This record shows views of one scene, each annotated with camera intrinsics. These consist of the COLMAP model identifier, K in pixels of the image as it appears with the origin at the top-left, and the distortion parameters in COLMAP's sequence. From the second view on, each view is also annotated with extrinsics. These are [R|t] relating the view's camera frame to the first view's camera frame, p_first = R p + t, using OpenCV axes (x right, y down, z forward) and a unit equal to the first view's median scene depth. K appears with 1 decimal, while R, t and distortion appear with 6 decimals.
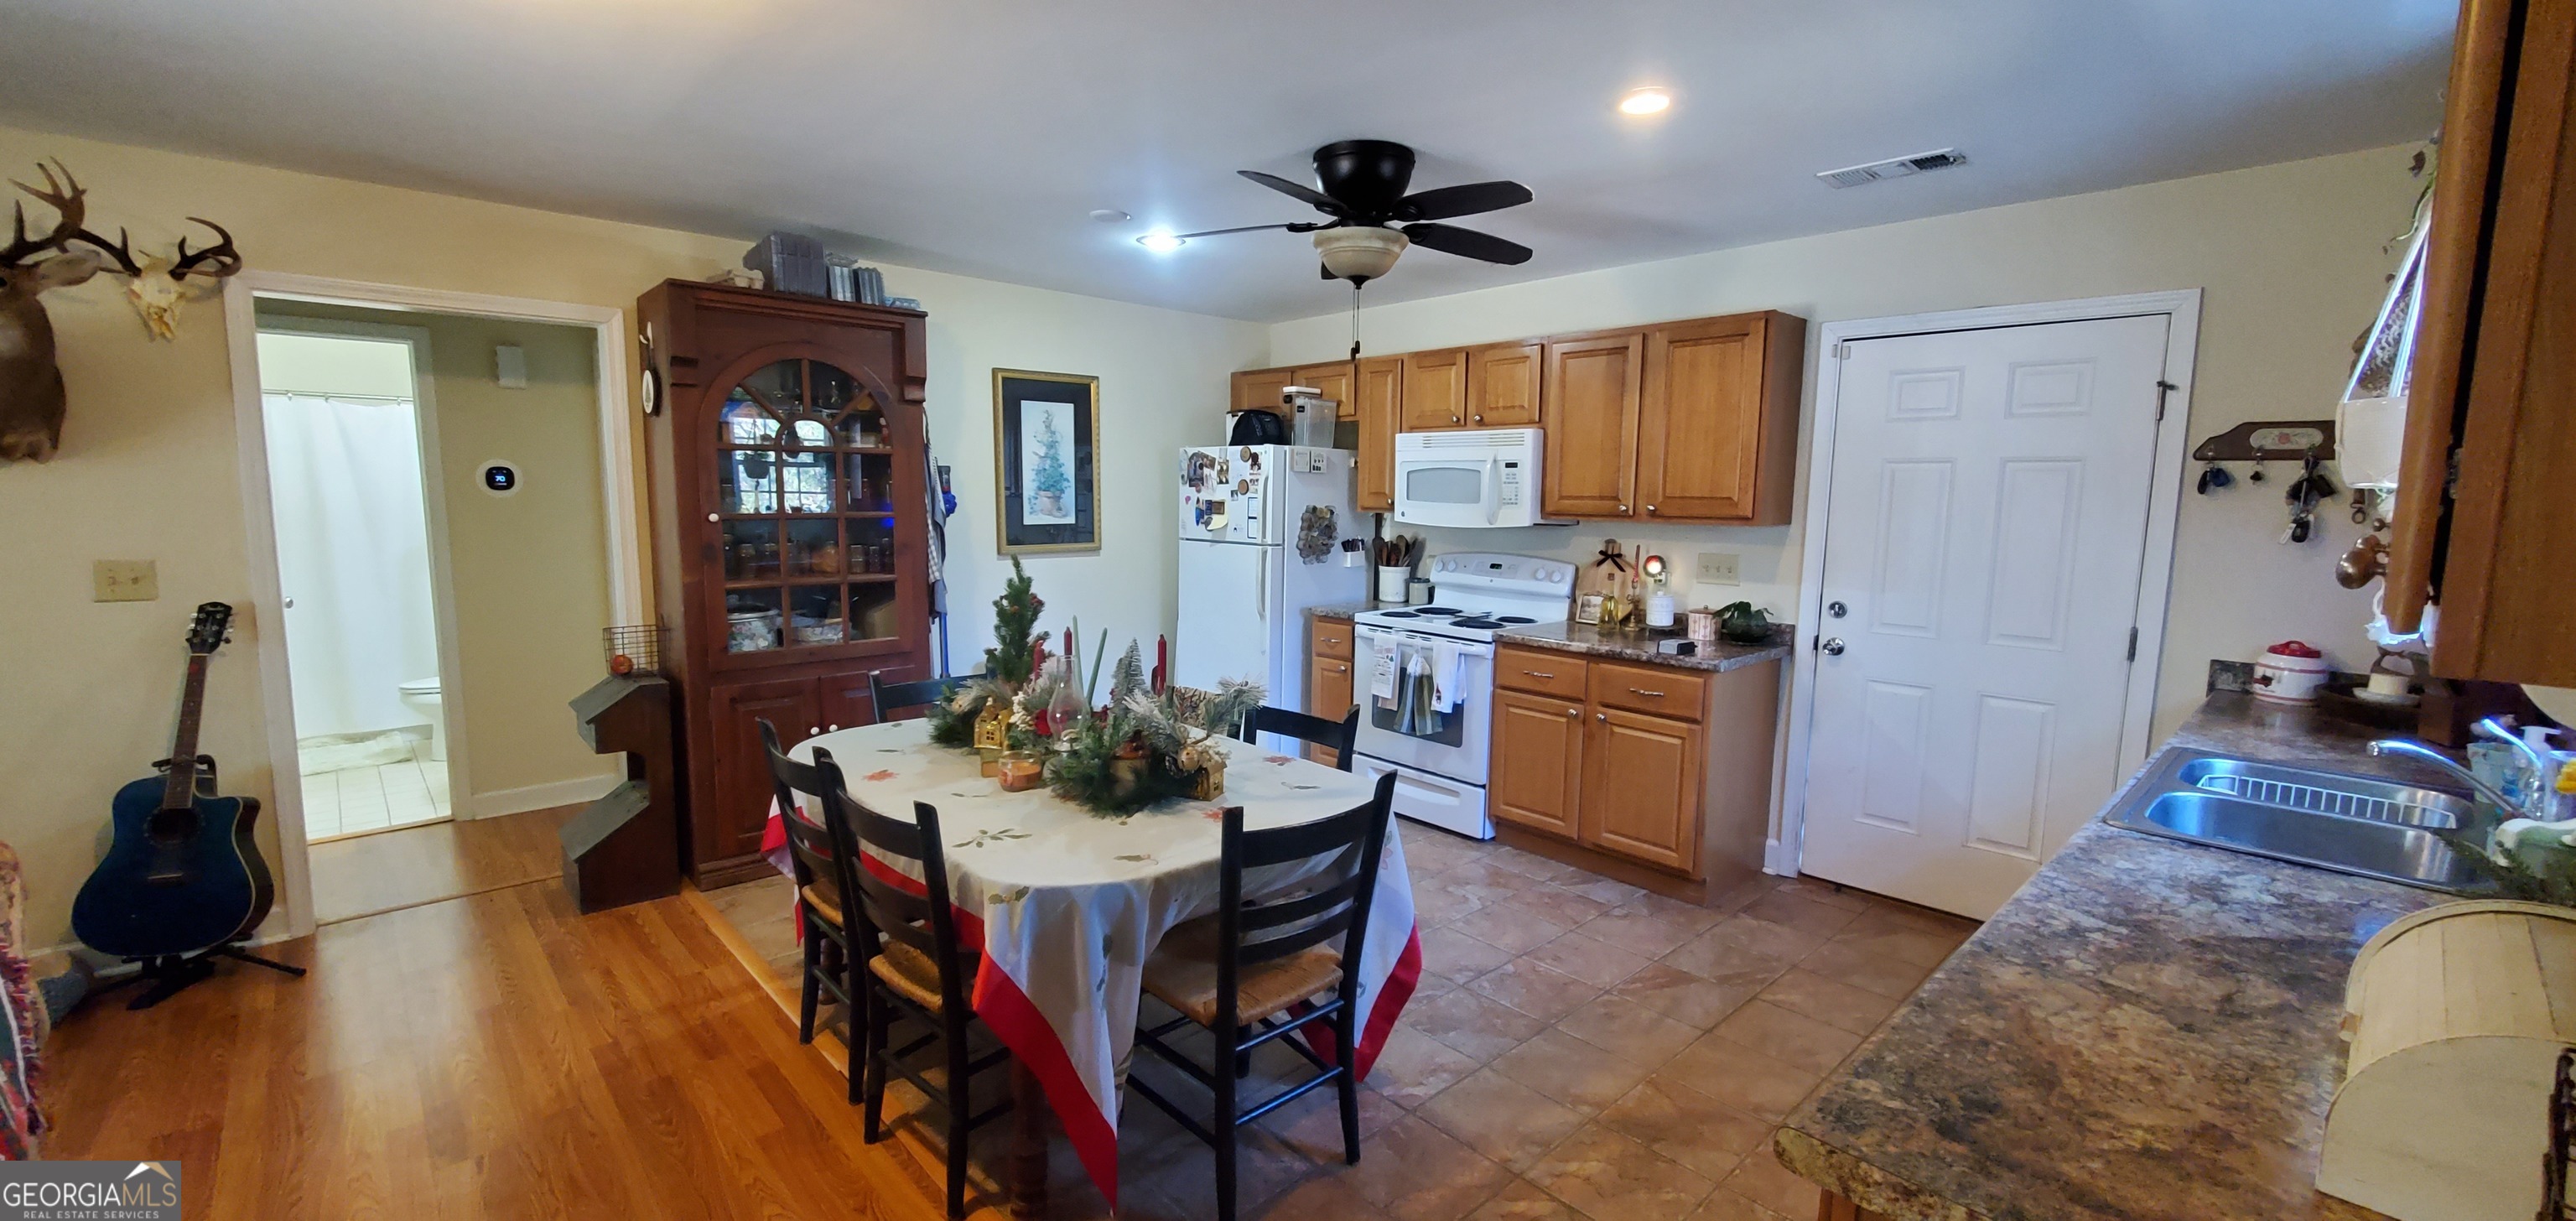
lens RADIAL K [[1028.3, 0, 1272.8], [0, 1028.3, 611.3], [0, 0, 1]] dist [0.007091, -0.000811]
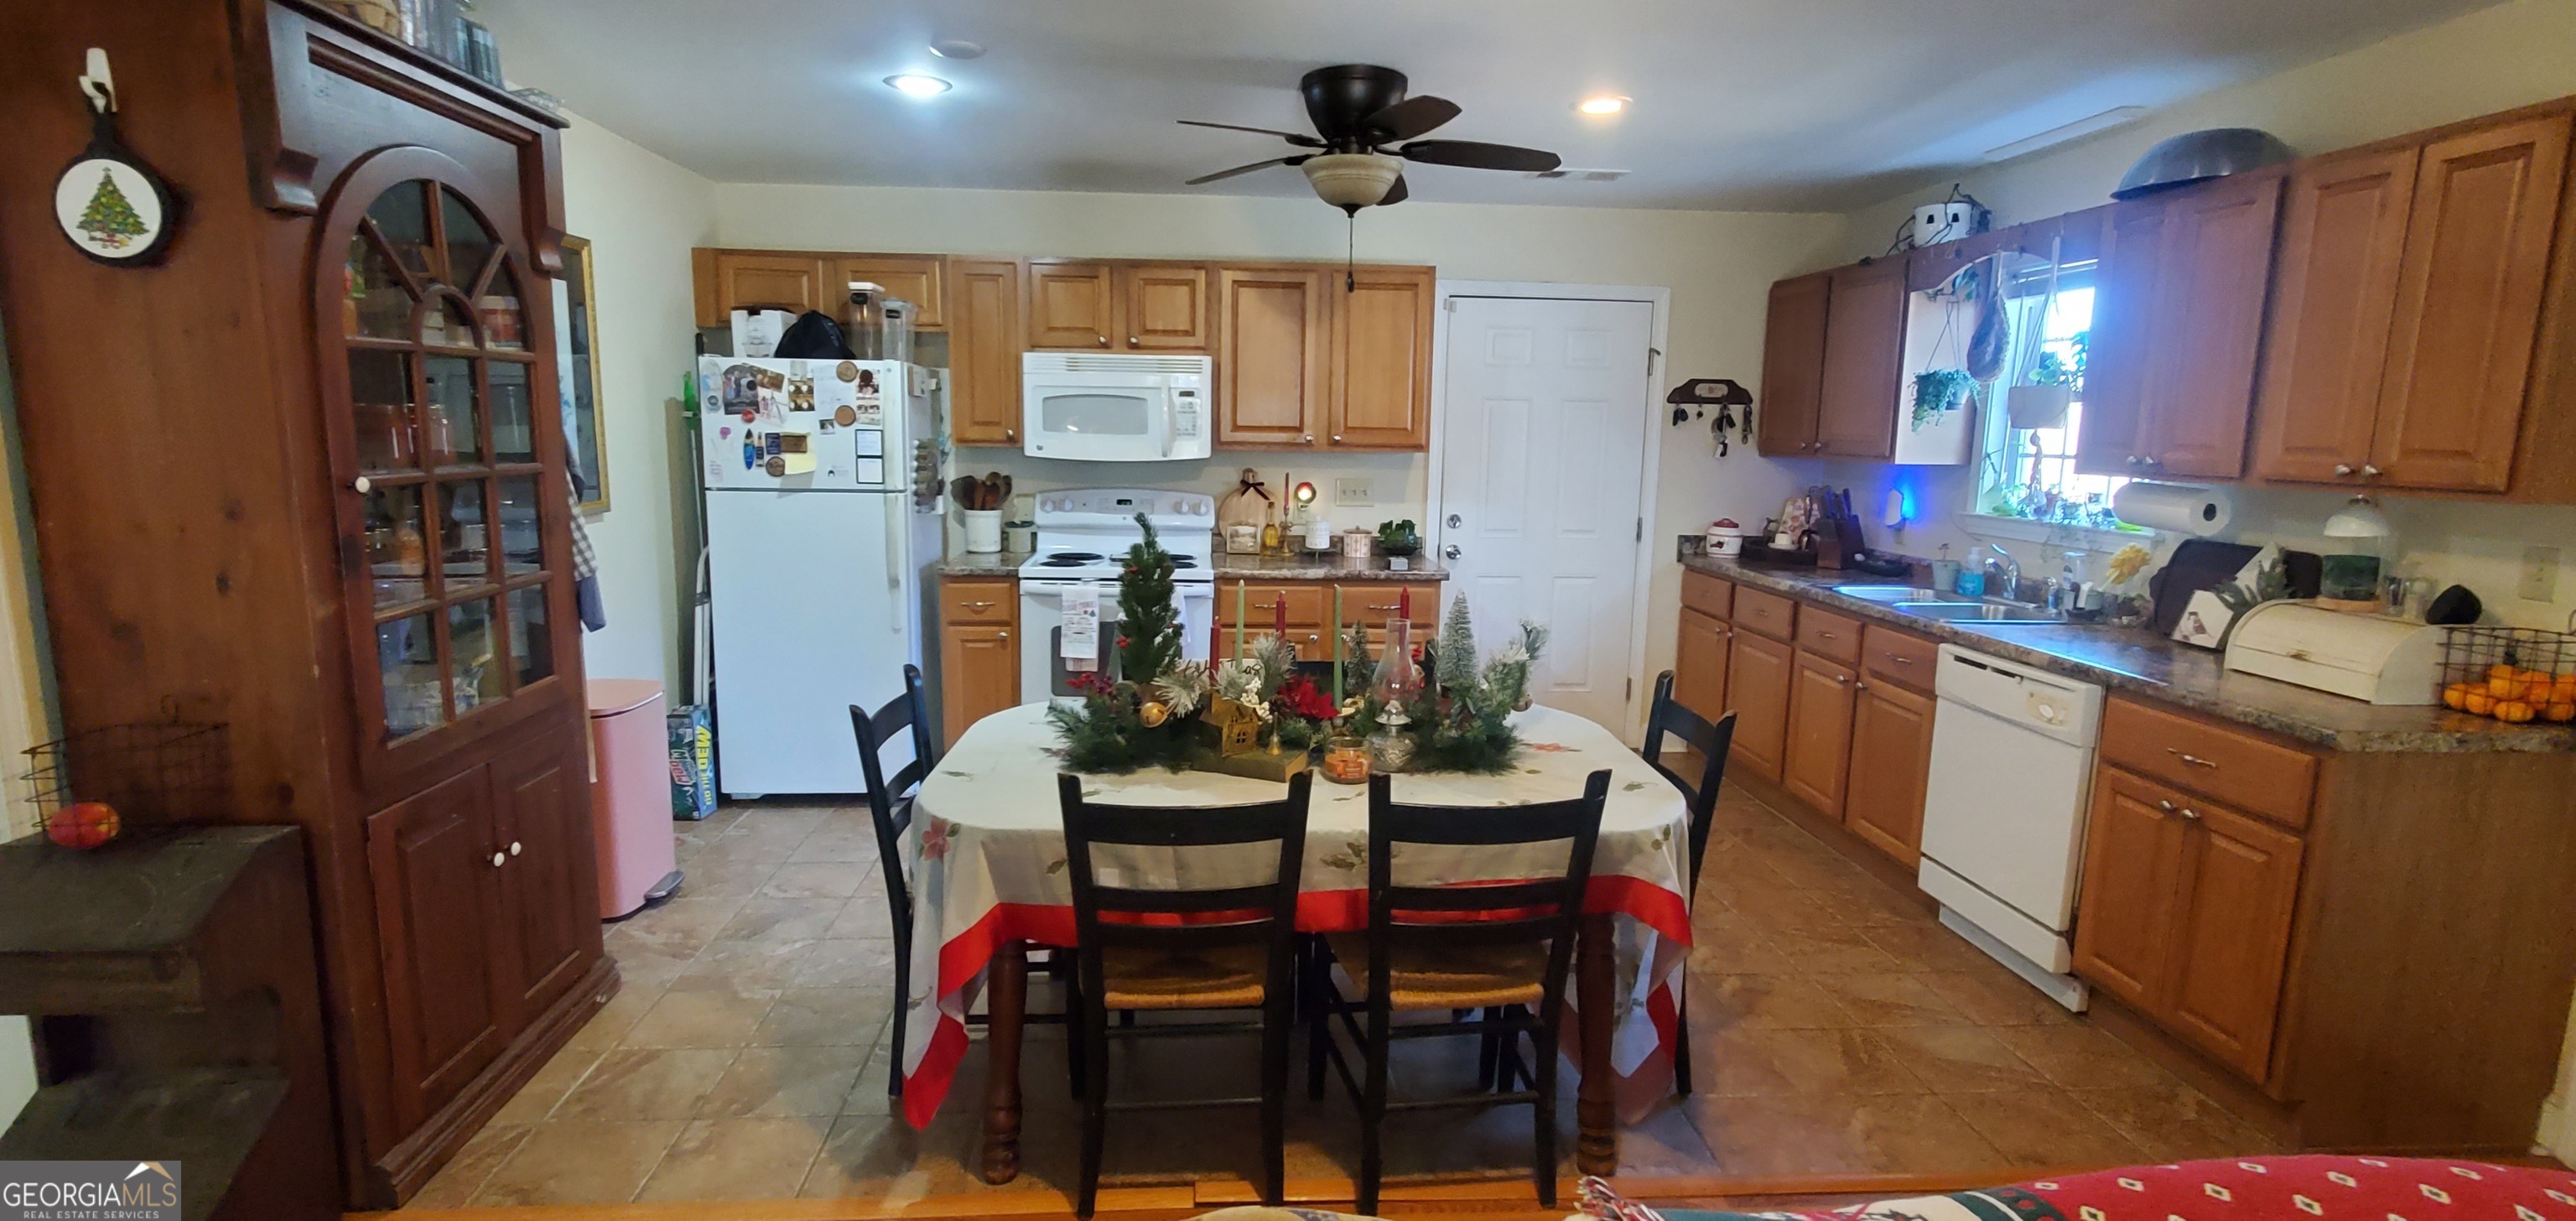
lens RADIAL K [[1215.7, 0, 1270.2], [0, 1215.7, 612.6], [0, 0, 1]] dist [-0.000503, 0.004141]
pose [[0.633874, -0.123863, 0.763454, -0.813303], [0.084488, 0.992275, 0.090839, -0.050779], [-0.768808, 0.006922, 0.639442, 0.305354]]
